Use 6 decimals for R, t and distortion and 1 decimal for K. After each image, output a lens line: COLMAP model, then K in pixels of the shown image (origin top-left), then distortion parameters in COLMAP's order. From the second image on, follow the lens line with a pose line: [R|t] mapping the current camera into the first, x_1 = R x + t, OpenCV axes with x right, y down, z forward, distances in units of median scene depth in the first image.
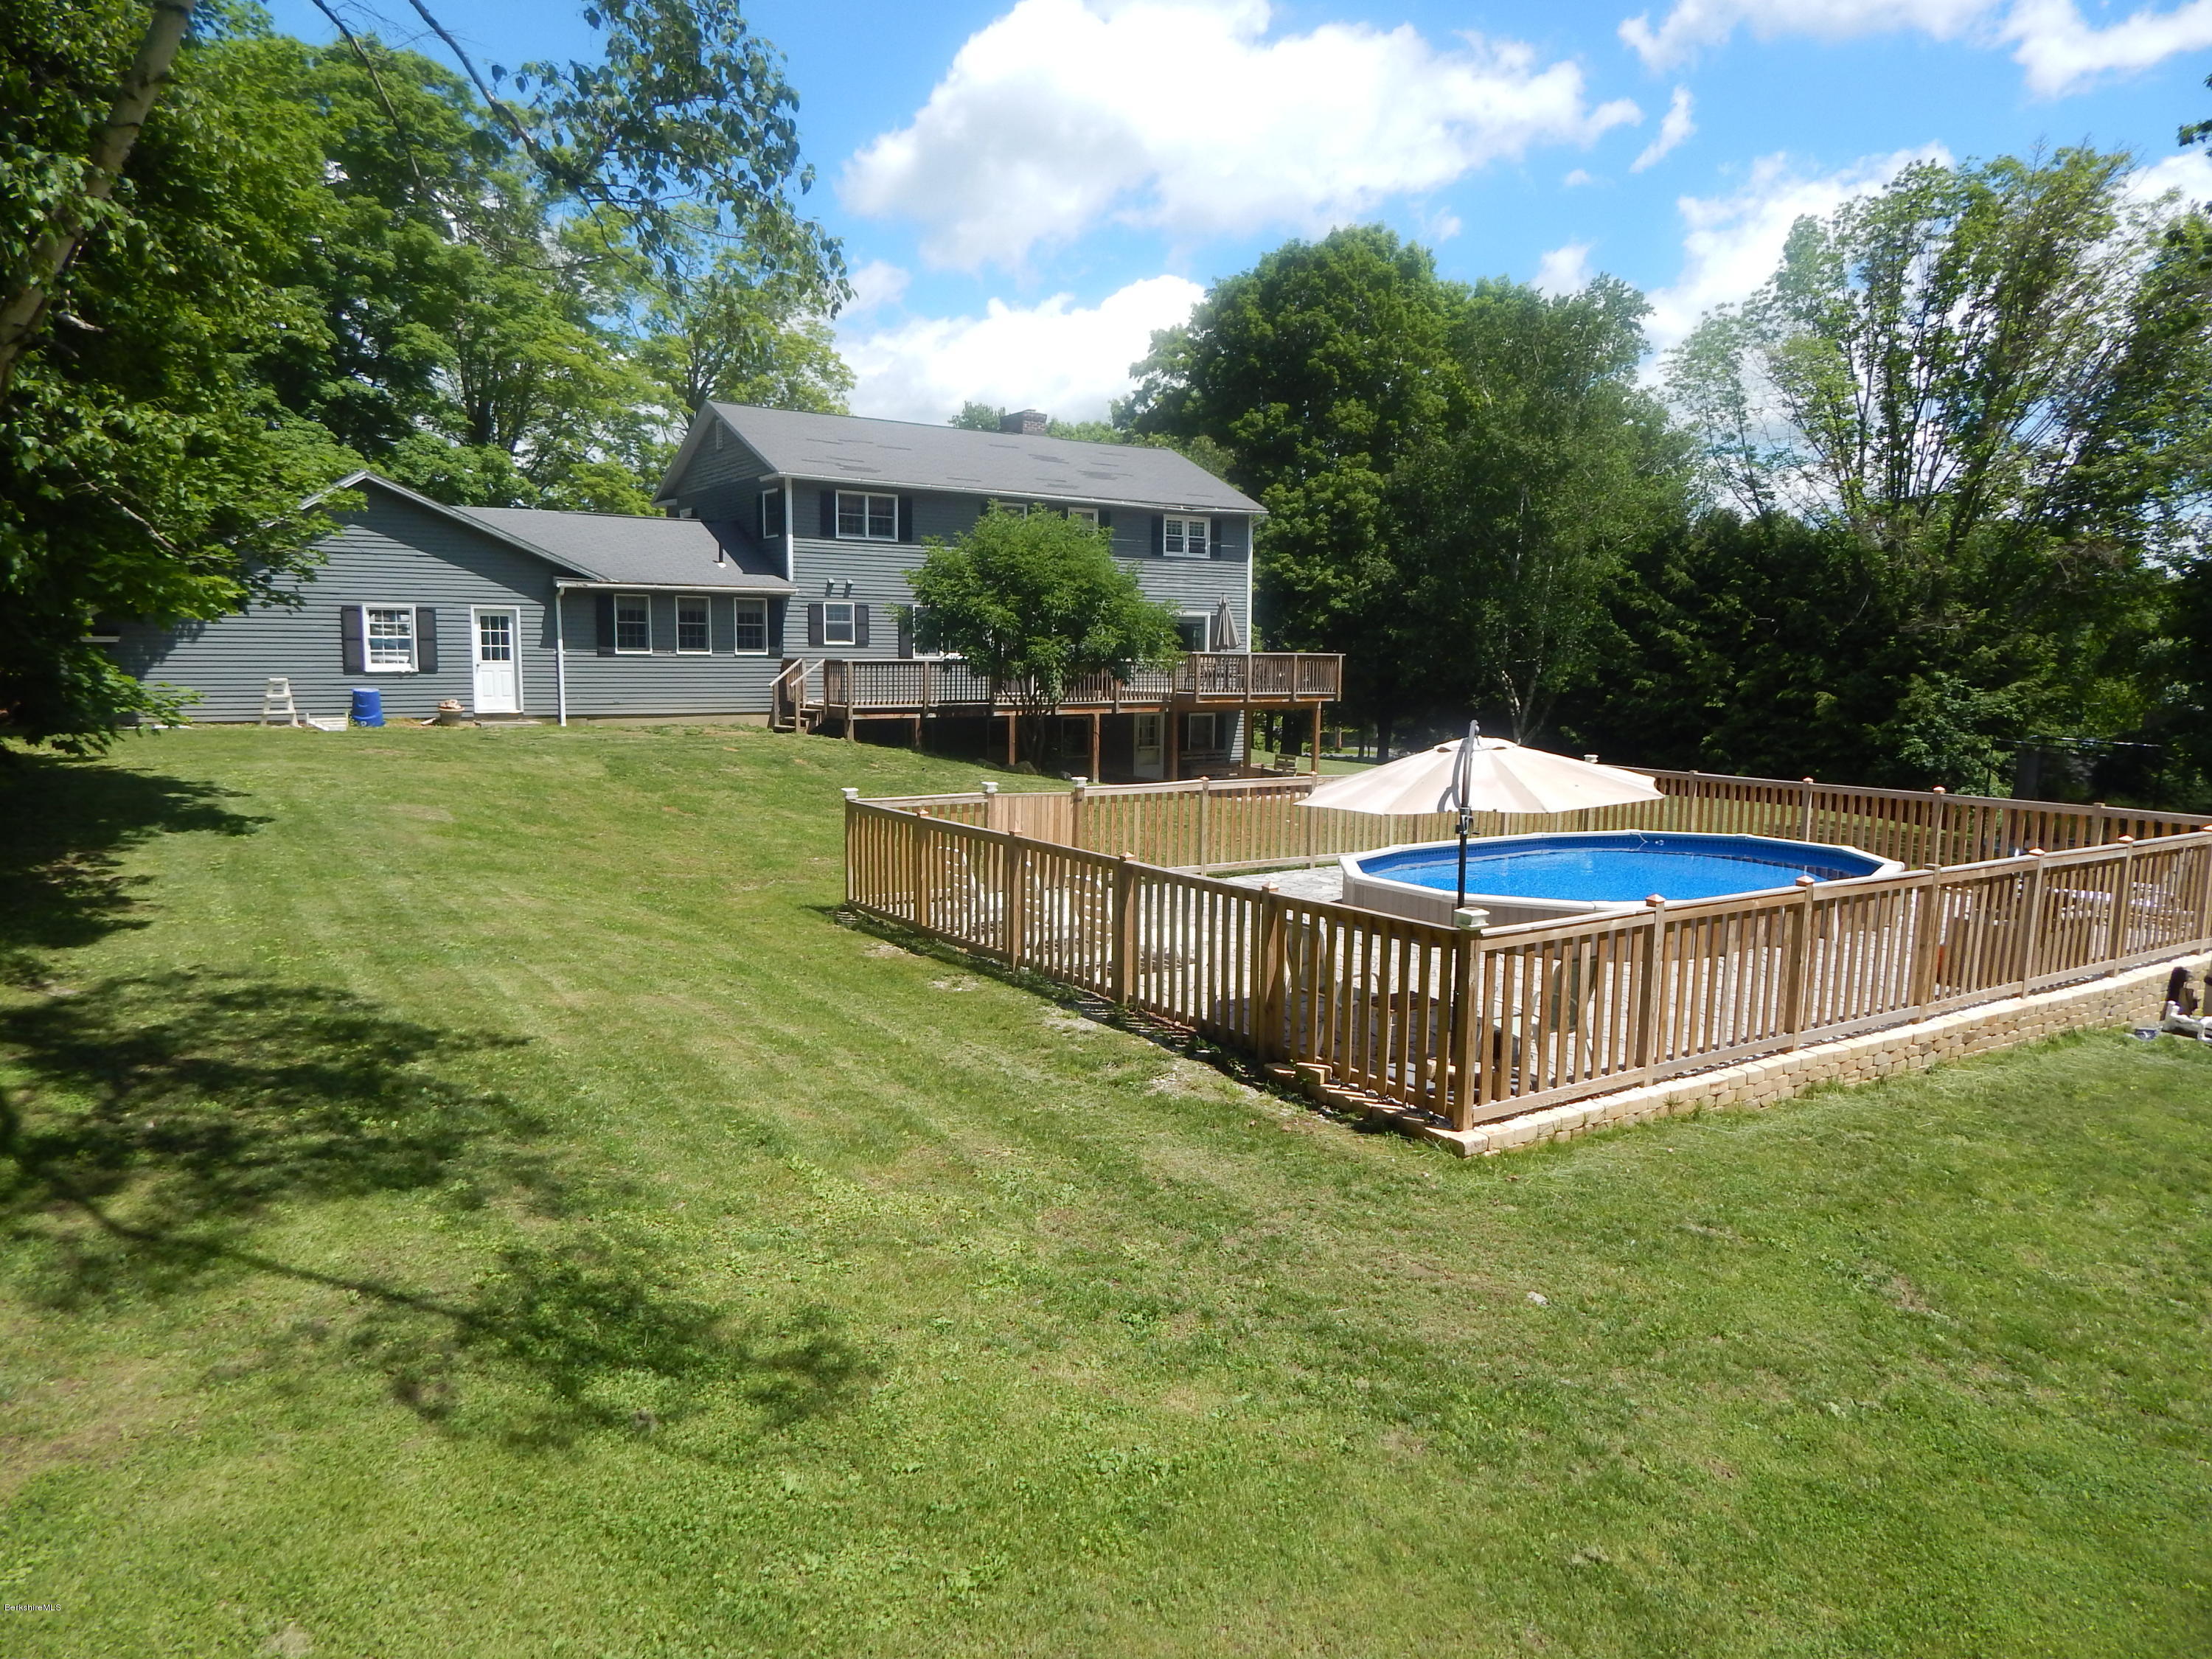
lens RADIAL K [[1448.3, 0, 1104.8], [0, 1448.3, 834.9], [0, 0, 1]] dist [-0.012721, -0.006363]
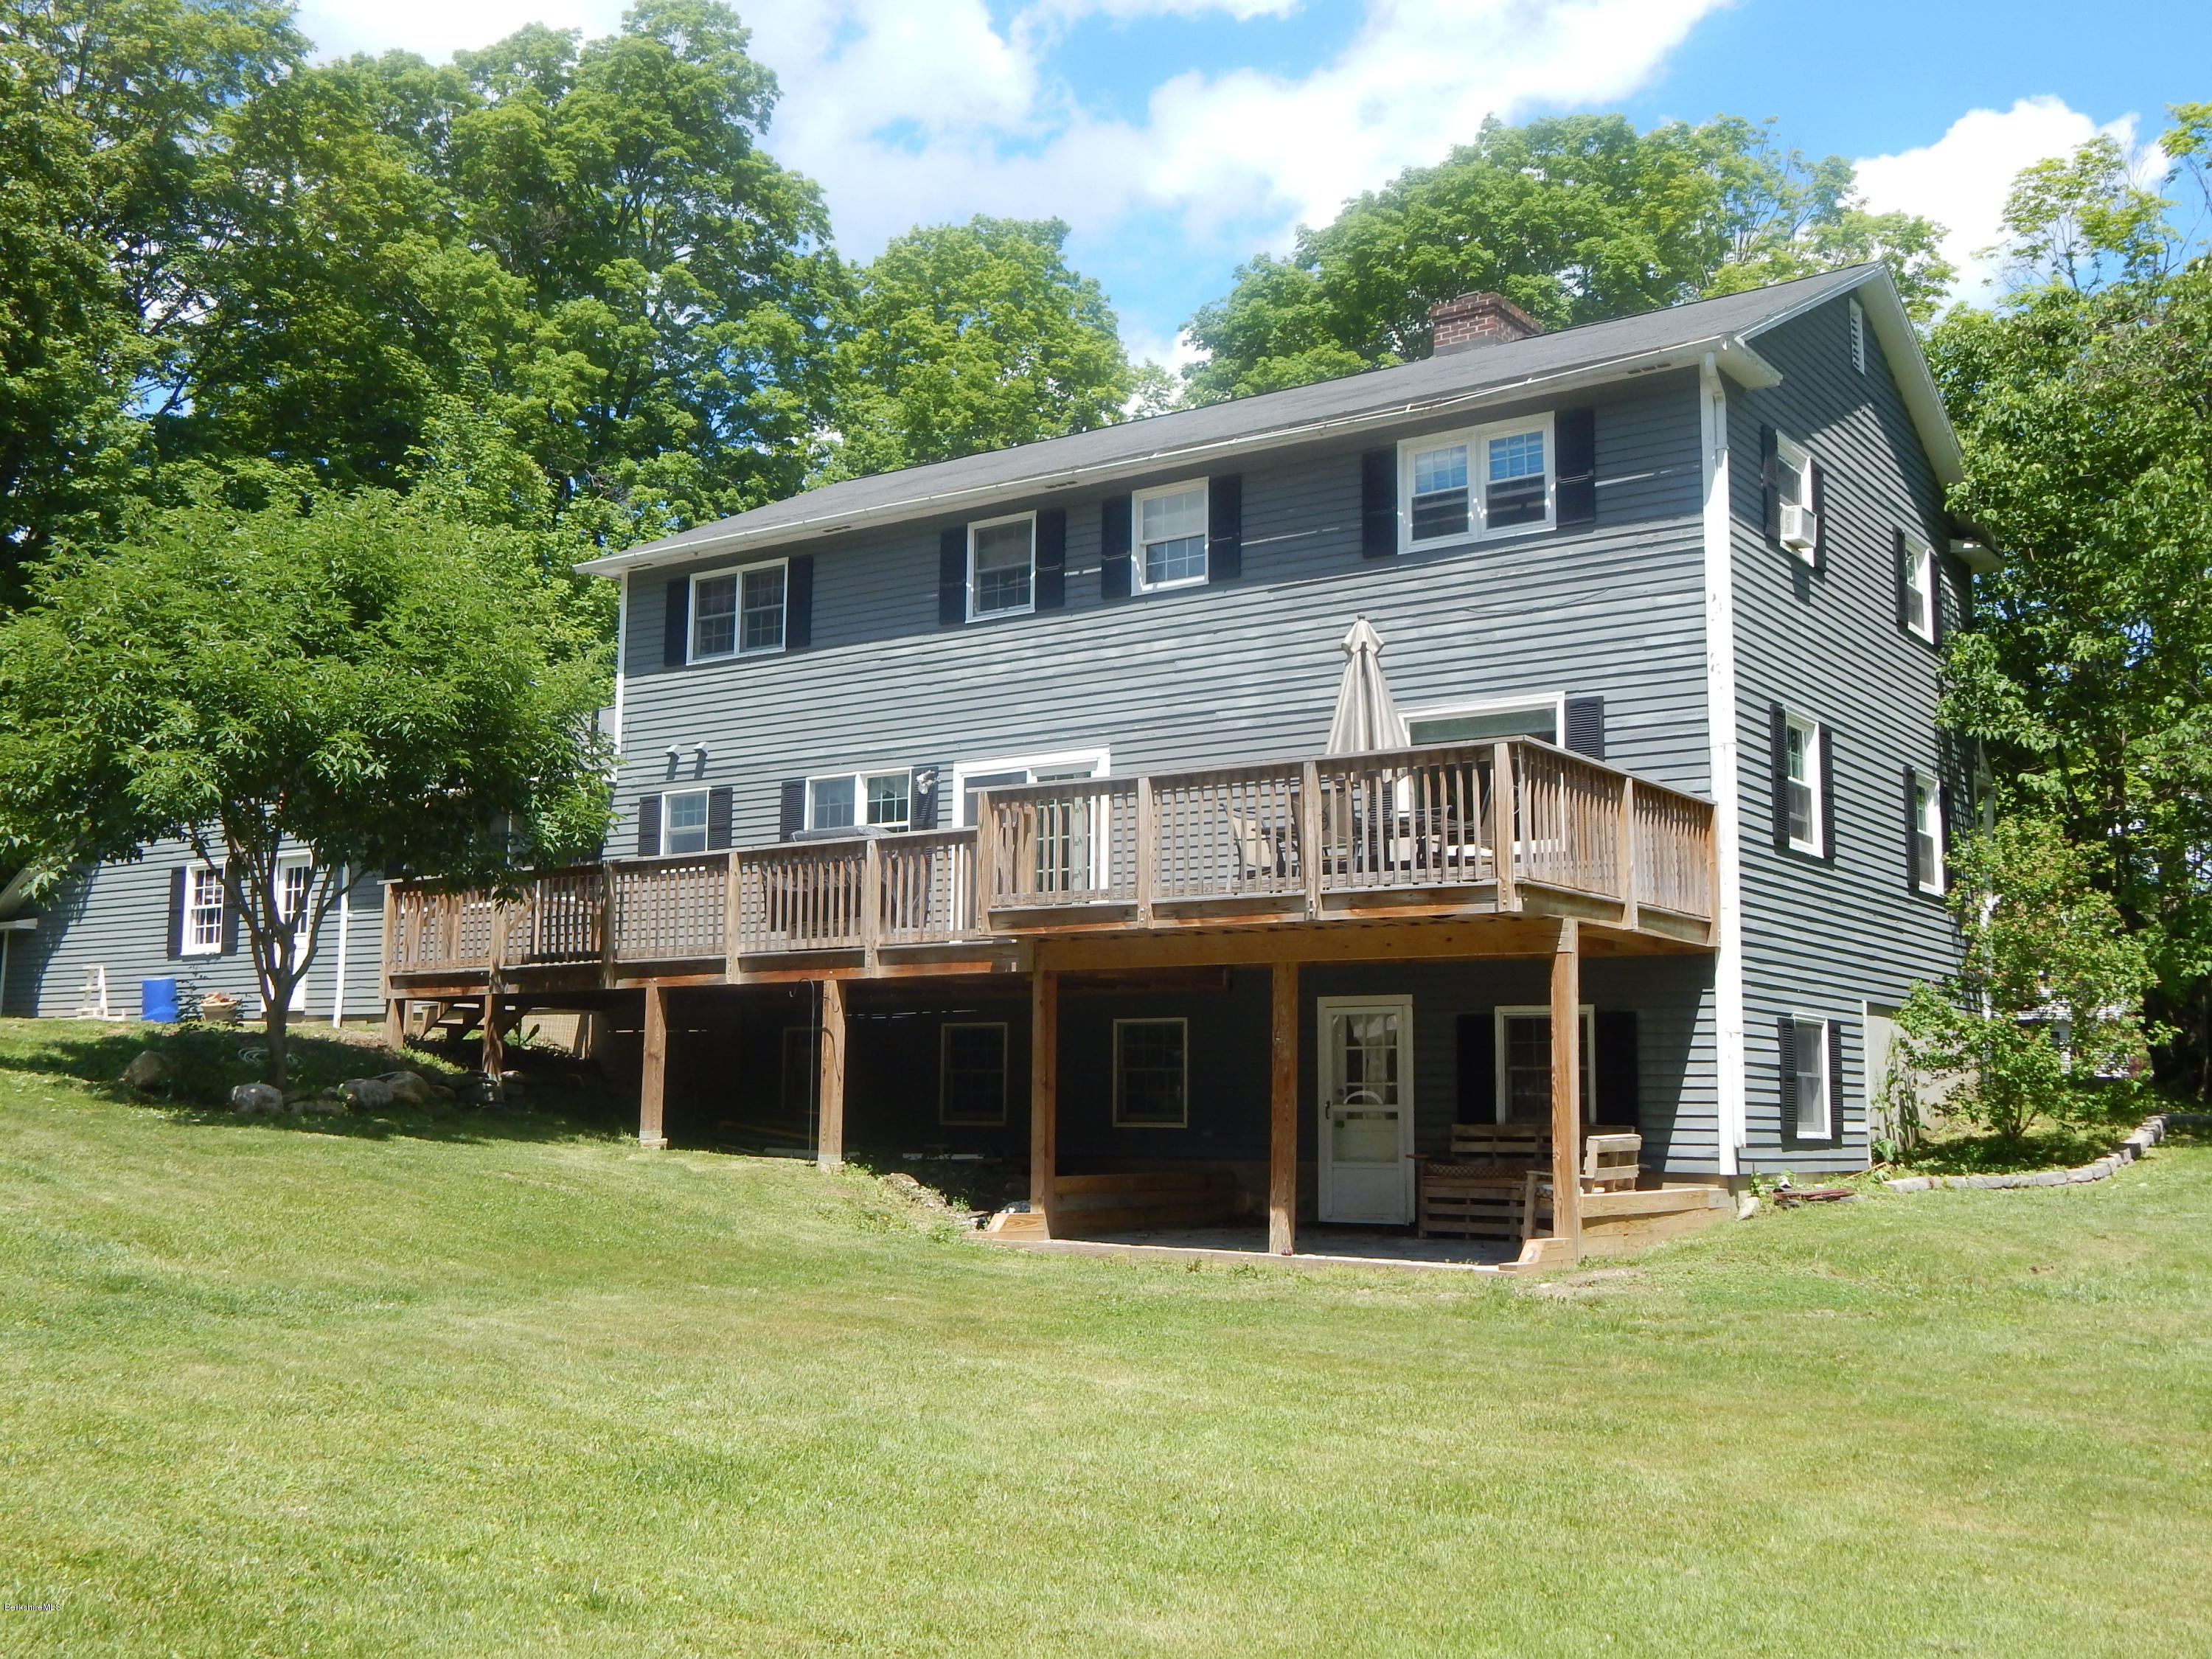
lens RADIAL K [[2191.6, 0, 1105.7], [0, 2191.6, 829.2], [0, 0, 1]] dist [-0.012550, 0.000000]
pose [[0.351261, -0.134053, -0.926631, 0.565112], [-0.132021, 0.972717, -0.190766, -0.021920], [0.926923, 0.189344, 0.323980, 0.889553]]
